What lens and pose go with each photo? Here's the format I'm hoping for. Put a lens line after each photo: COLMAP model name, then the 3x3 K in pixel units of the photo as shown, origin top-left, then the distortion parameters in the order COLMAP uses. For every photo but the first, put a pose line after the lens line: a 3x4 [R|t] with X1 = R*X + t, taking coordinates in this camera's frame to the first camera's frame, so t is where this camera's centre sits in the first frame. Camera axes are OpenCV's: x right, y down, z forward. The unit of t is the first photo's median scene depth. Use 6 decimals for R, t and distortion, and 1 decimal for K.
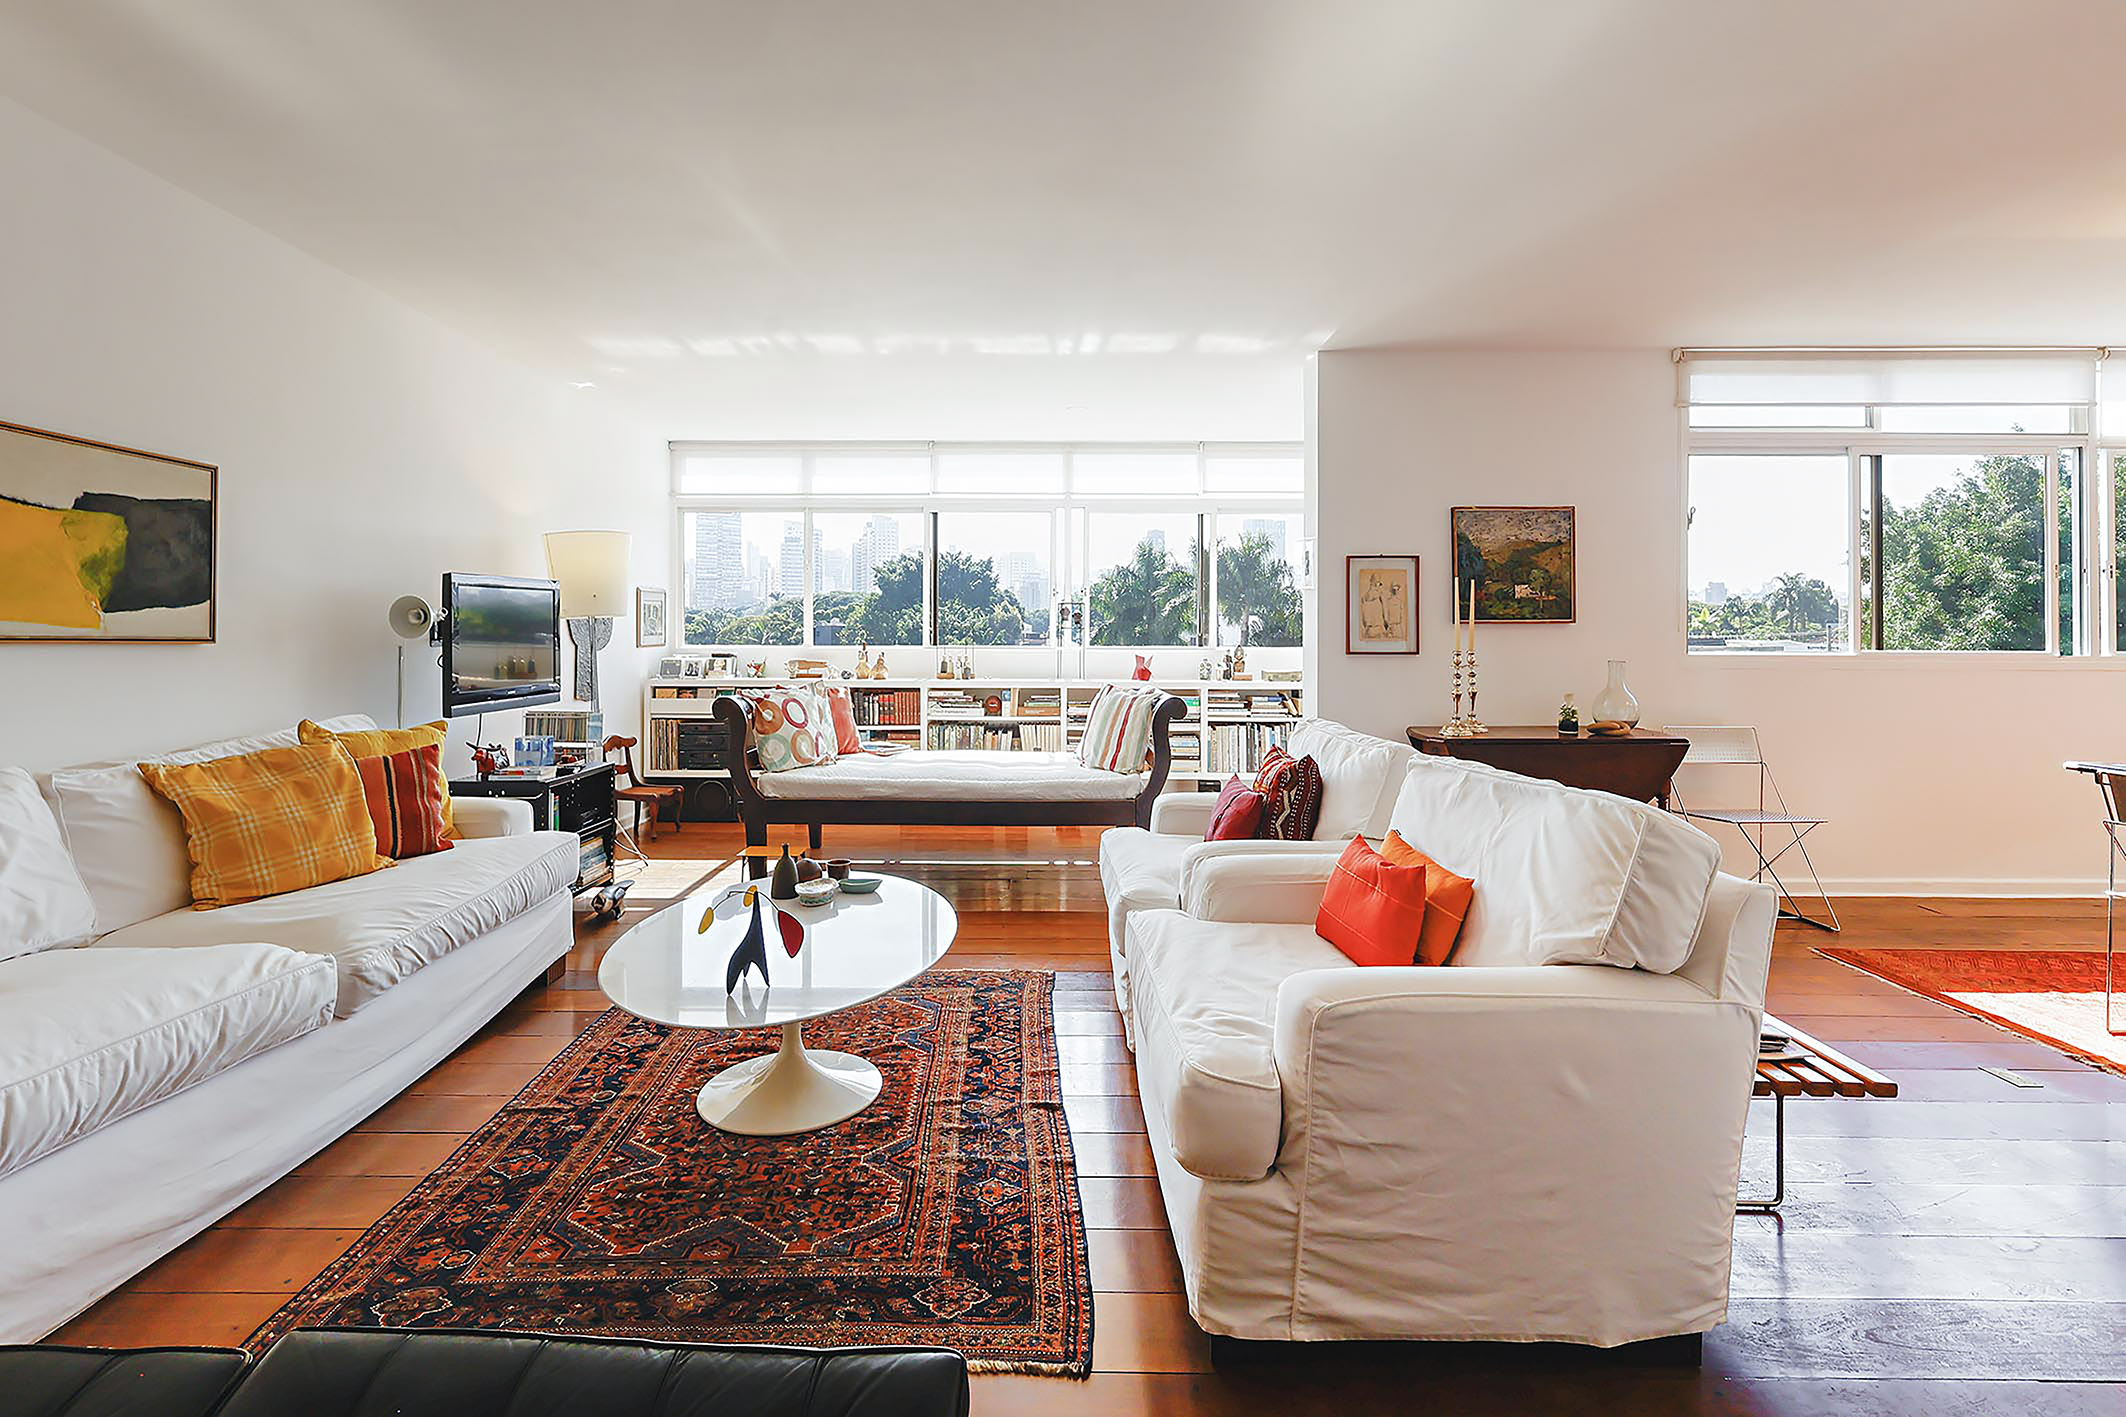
lens RADIAL K [[979.6, 0, 1016.3], [0, 979.6, 642.1], [0, 0, 1]] dist [0.002433, -0.001035]
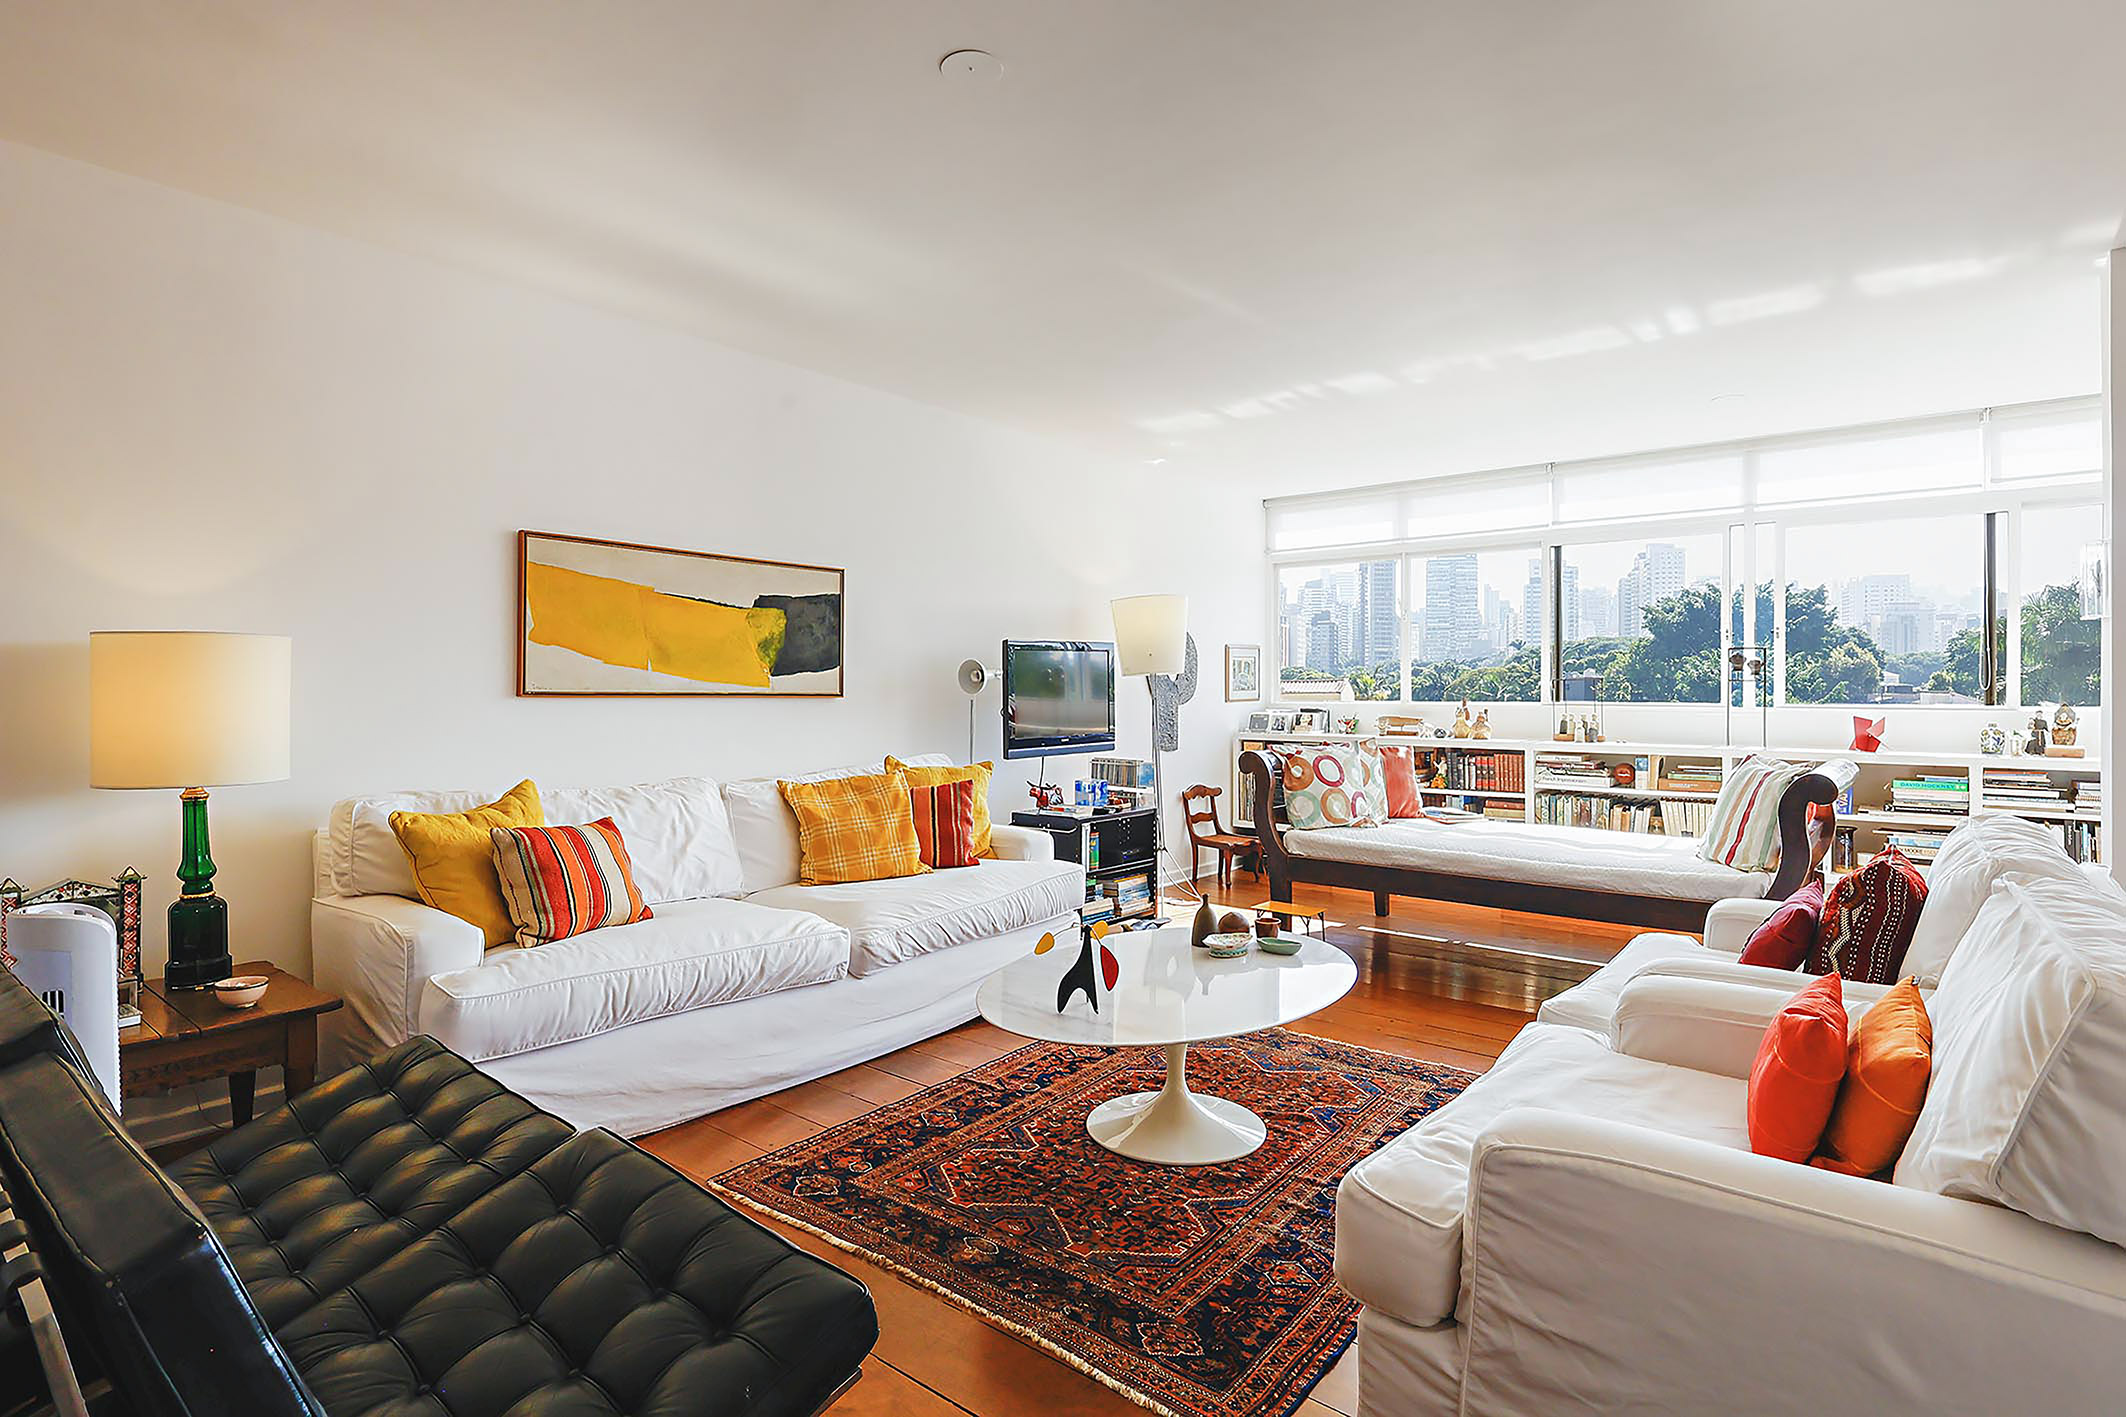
lens RADIAL K [[1030.7, 0, 1050.2], [0, 1030.7, 696.6], [0, 0, 1]] dist [0.001355, -0.000144]
pose [[0.780705, 0.003101, -0.624893, 0.312327], [-0.002756, 0.999995, 0.001520, -0.002995], [0.624894, 0.000535, 0.780709, 0.049987]]
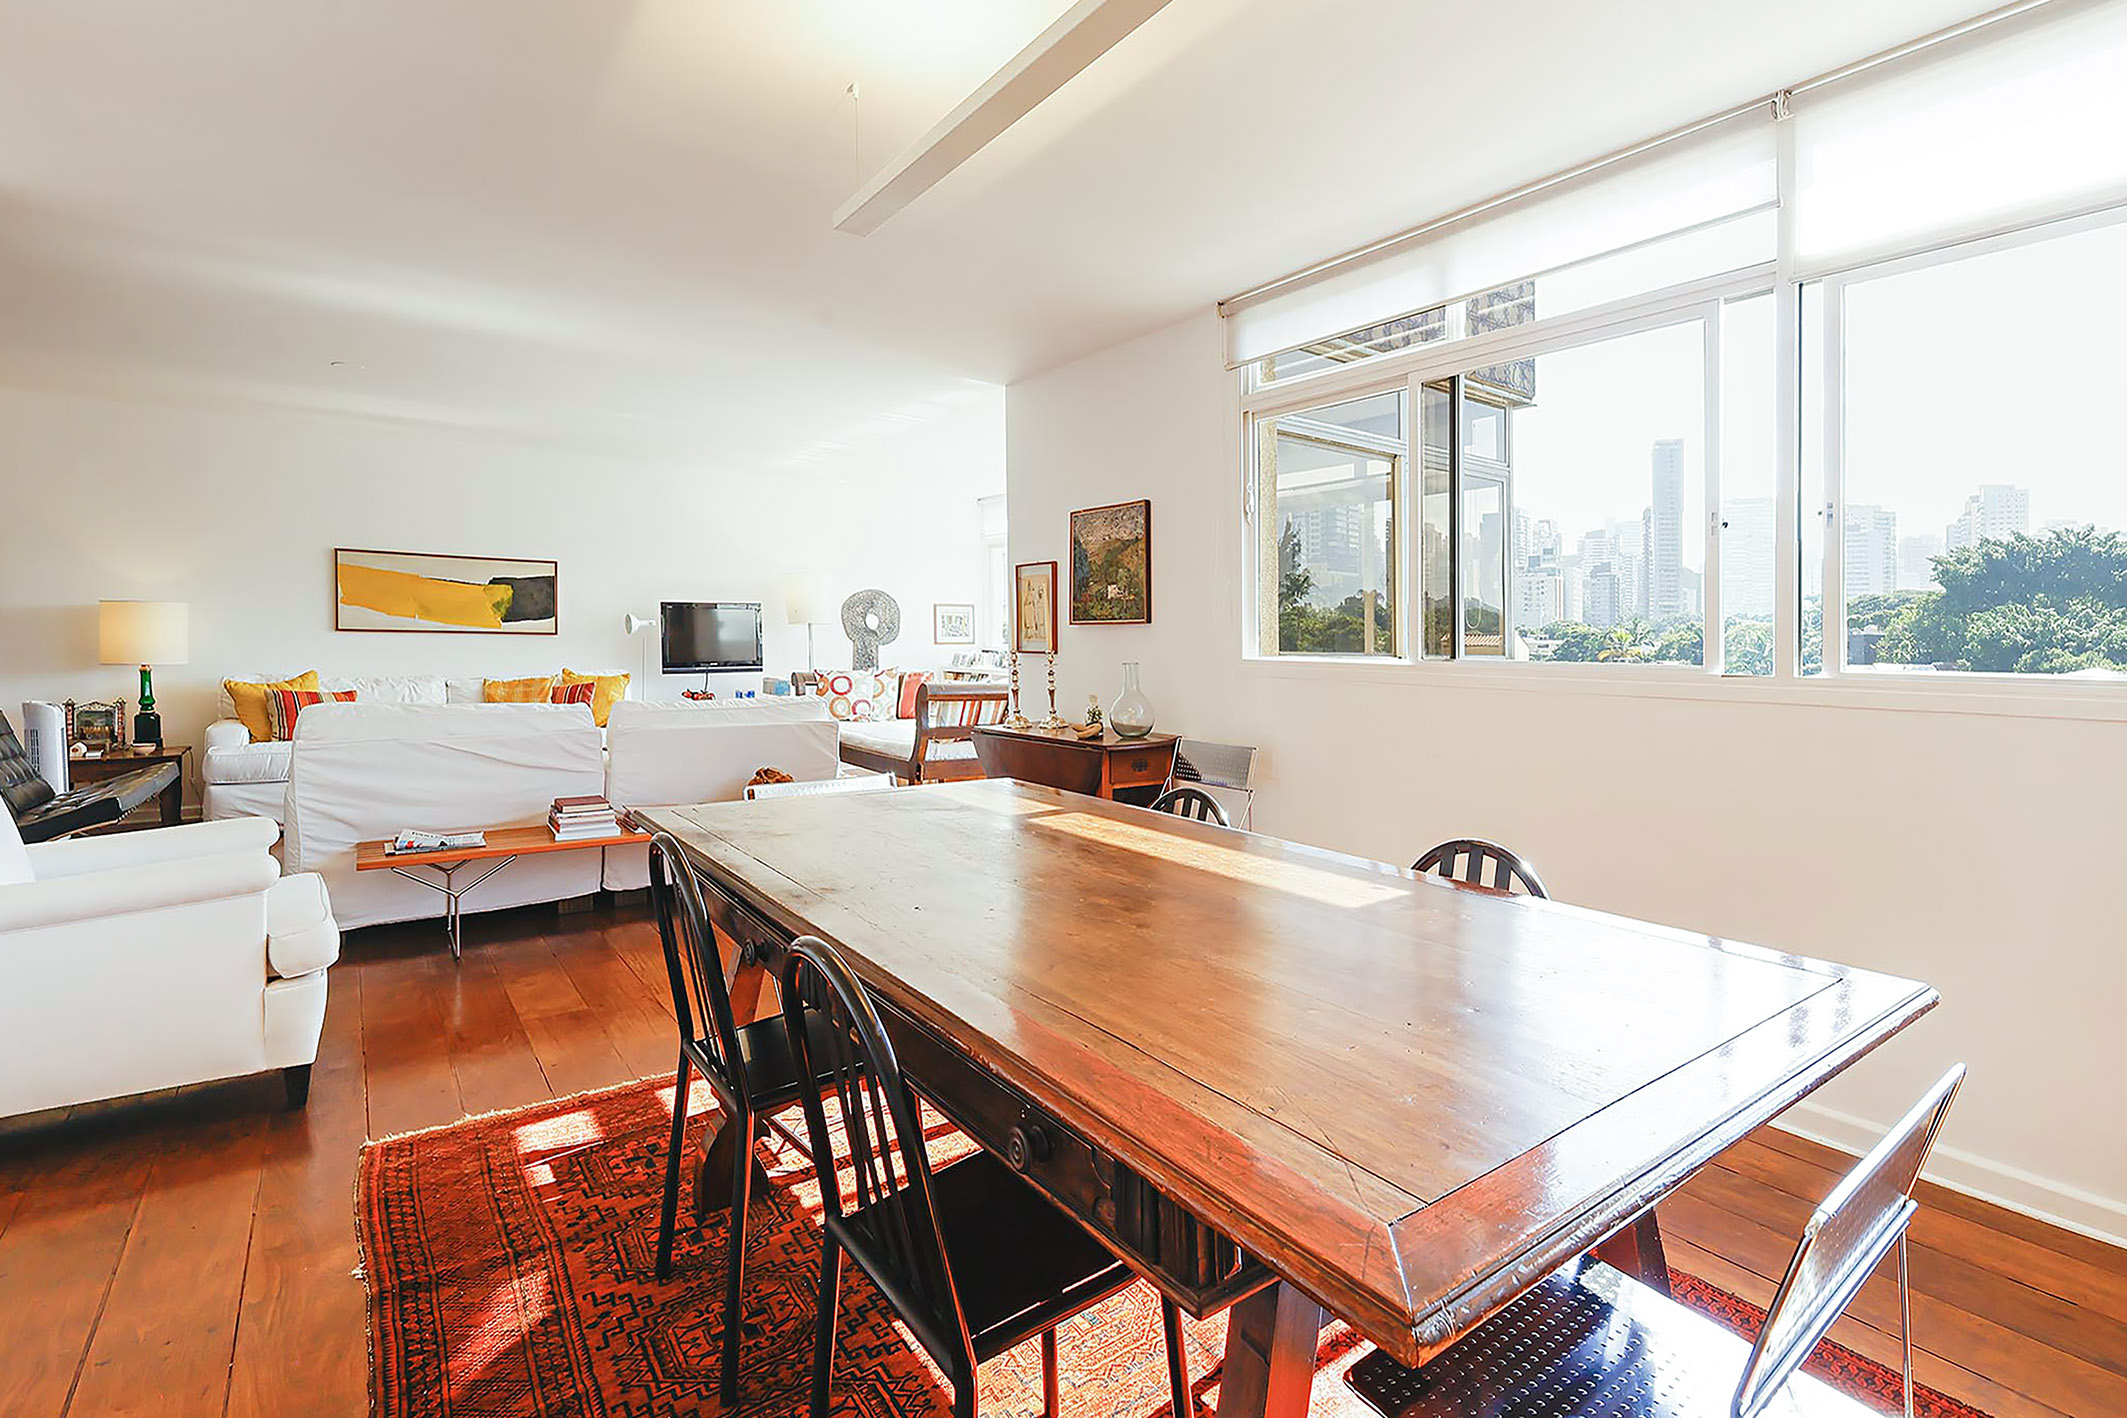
lens RADIAL K [[980.1, 0, 1076.1], [0, 980.1, 661.9], [0, 0, 1]] dist [0.002433, -0.001035]
pose [[0.609209, 0.024991, -0.792616, 1.835019], [-0.016019, 0.999687, 0.019207, 0.000331], [0.792848, 0.000995, 0.609418, 0.537603]]
